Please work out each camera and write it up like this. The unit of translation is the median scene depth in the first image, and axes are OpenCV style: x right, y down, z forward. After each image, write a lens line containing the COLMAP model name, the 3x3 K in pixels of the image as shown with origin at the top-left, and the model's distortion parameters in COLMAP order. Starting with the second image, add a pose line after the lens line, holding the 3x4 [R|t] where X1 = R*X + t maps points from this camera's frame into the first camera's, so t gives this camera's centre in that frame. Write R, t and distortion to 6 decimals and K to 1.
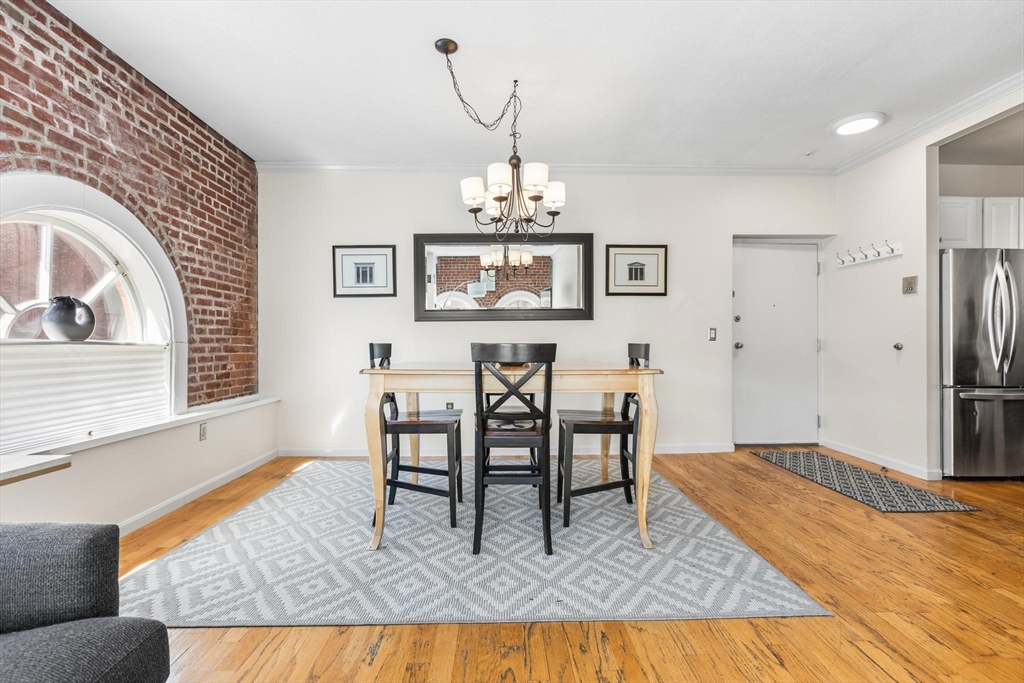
lens RADIAL K [[465.6, 0, 510.1], [0, 465.6, 346.6], [0, 0, 1]] dist [0.007785, -0.000268]
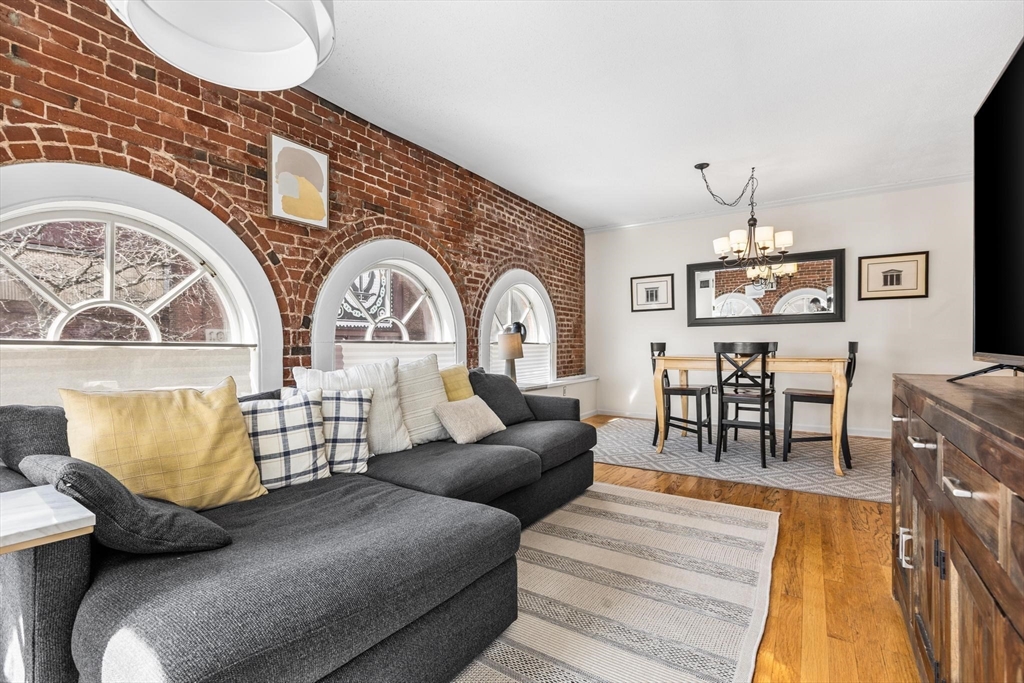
lens RADIAL K [[465.6, 0, 510.0], [0, 465.6, 345.2], [0, 0, 1]] dist [0.007785, -0.000268]
pose [[0.829320, -0.001803, -0.558771, 0.180167], [0.002736, 0.999996, 0.000835, -0.000341], [0.558768, -0.002221, 0.829321, -0.614505]]
